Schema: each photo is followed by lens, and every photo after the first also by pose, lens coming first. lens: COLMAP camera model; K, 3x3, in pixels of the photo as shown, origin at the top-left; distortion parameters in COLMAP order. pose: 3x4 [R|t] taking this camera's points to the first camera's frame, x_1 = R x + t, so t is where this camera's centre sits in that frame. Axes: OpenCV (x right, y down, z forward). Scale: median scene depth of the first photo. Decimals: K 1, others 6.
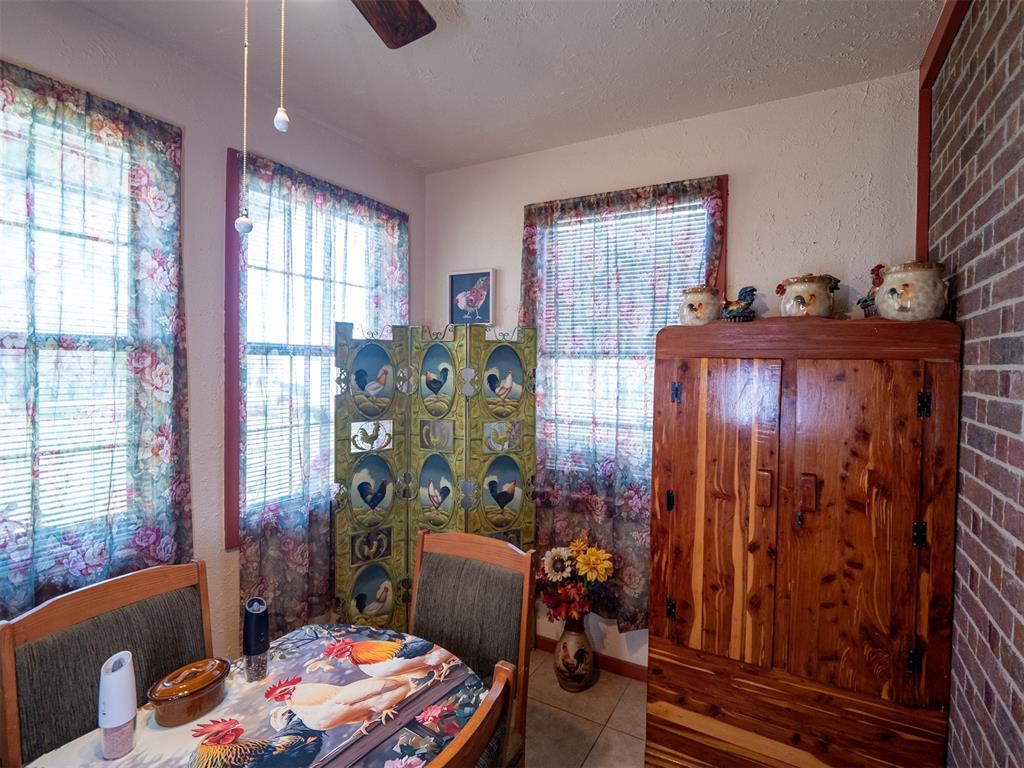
lens RADIAL K [[504.8, 0, 520.7], [0, 504.8, 373.2], [0, 0, 1]] dist [-0.012052, -0.001123]
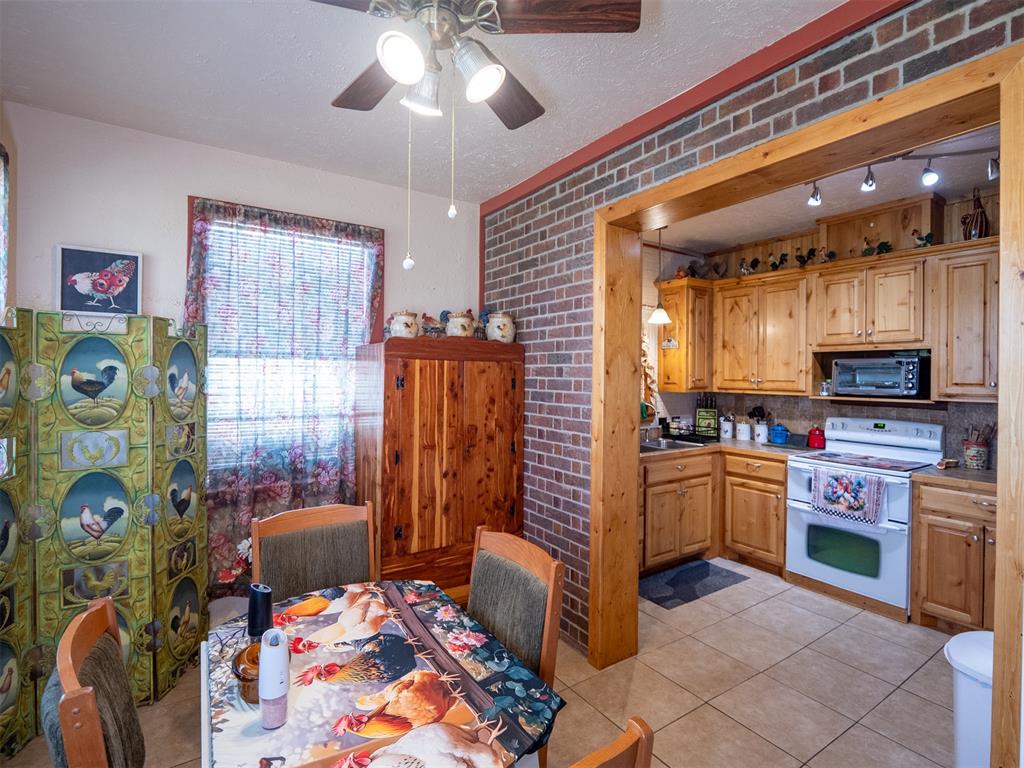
lens RADIAL K [[514.3, 0, 521.6], [0, 514.3, 373.8], [0, 0, 1]] dist [0.008263, -0.016876]
pose [[0.446311, -0.008604, 0.894836, -0.620949], [0.013329, 0.999907, 0.002967, 0.009185], [-0.894778, 0.010604, 0.446385, 0.013856]]
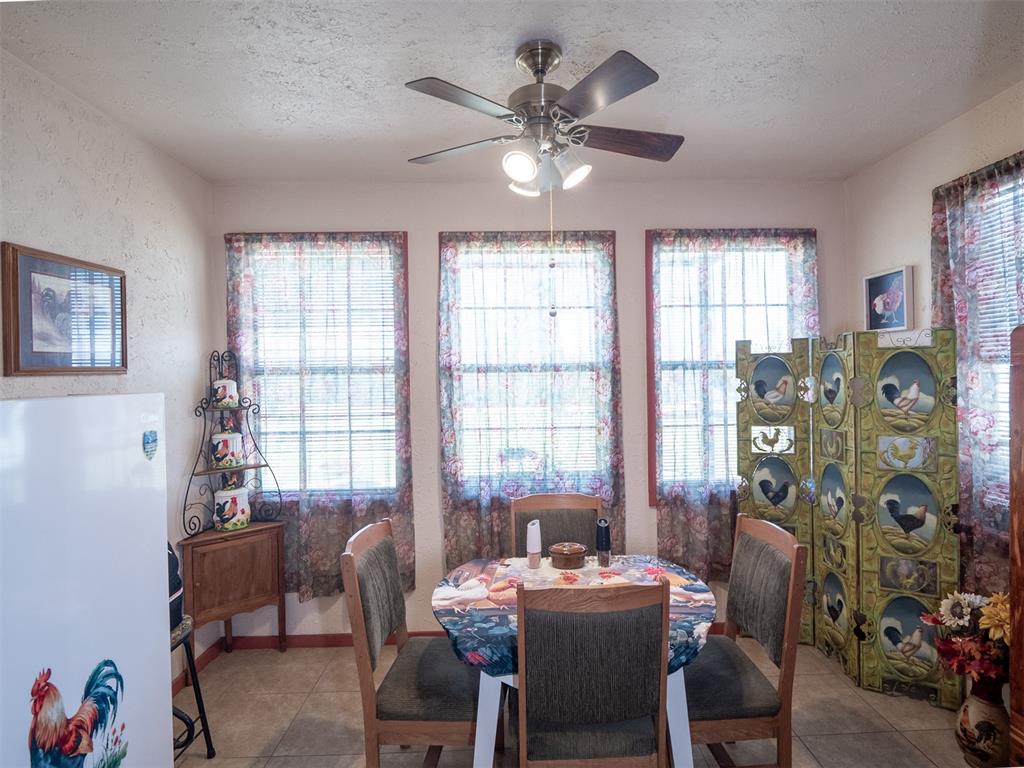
lens RADIAL K [[514.3, 0, 521.6], [0, 514.3, 373.8], [0, 0, 1]] dist [0.008263, -0.016876]
pose [[0.511025, -0.020069, -0.859332, 0.416303], [0.006565, 0.999789, -0.019446, -0.002569], [0.859541, 0.004296, 0.511049, -0.061753]]
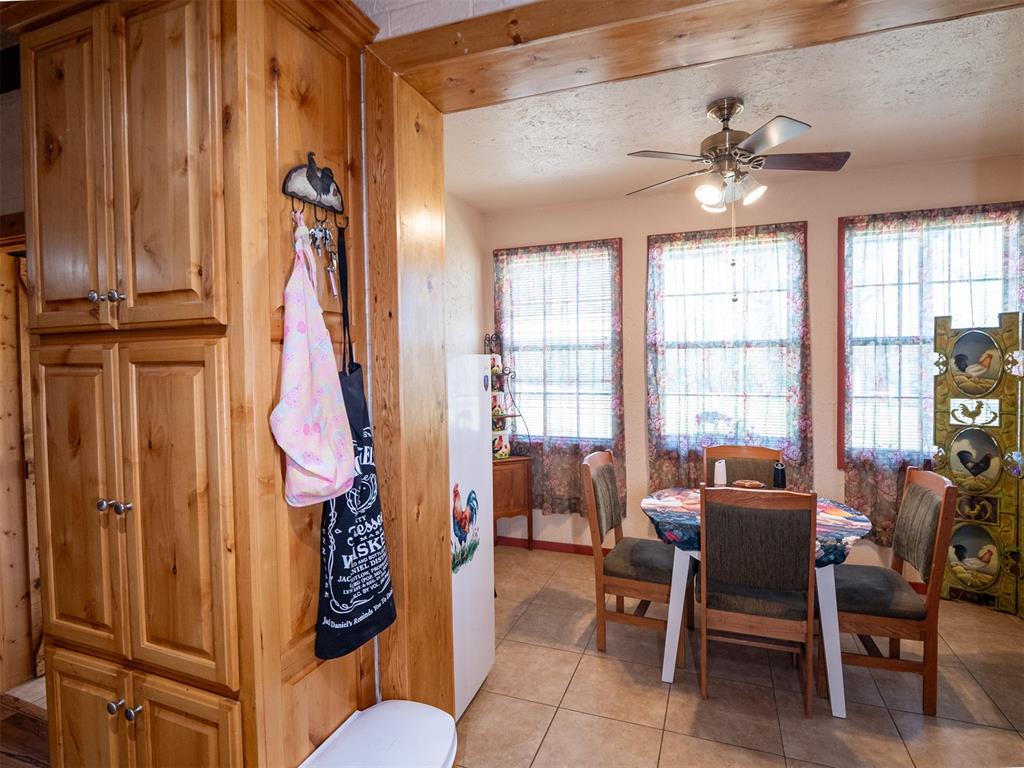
lens RADIAL K [[509.2, 0, 526.2], [0, 509.2, 373.7], [0, 0, 1]] dist [-0.012965, -0.001733]
pose [[0.149929, 0.011258, -0.988633, 0.706523], [-0.002521, 0.999936, 0.011004, 0.028183], [0.988694, 0.000843, 0.149948, -0.185145]]
